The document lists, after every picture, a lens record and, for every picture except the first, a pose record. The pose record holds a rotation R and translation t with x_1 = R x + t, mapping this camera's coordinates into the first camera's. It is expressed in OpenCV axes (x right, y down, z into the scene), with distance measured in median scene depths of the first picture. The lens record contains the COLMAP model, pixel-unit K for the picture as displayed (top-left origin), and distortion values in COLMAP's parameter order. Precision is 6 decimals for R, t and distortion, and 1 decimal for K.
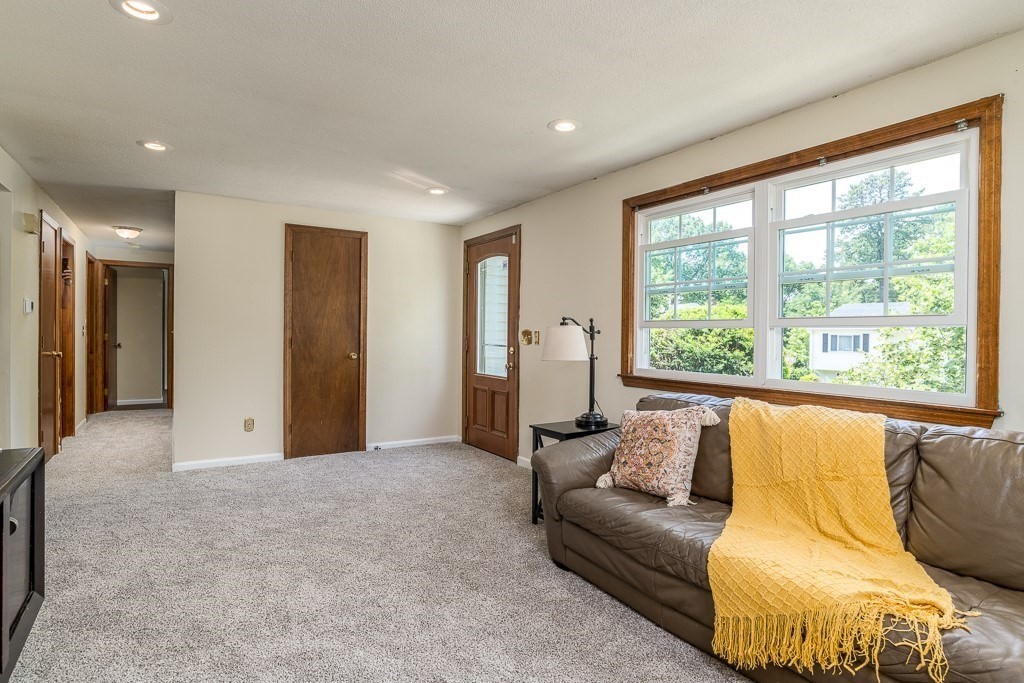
lens RADIAL K [[526.1, 0, 508.1], [0, 526.1, 341.2], [0, 0, 1]] dist [-0.048696, 0.017199]
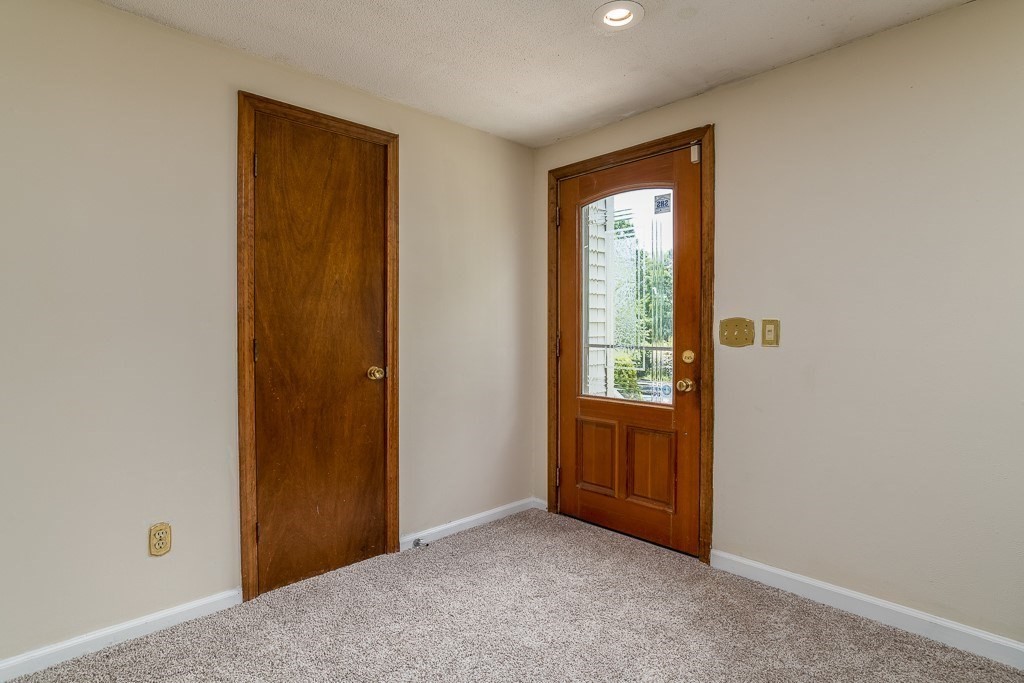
lens RADIAL K [[526.1, 0, 517.8], [0, 526.1, 338.0], [0, 0, 1]] dist [-0.048696, 0.017199]
pose [[0.980349, -0.014321, 0.196749, -0.259707], [0.013473, 0.999893, 0.005647, -0.006817], [-0.196809, -0.002885, 0.980438, 0.470481]]
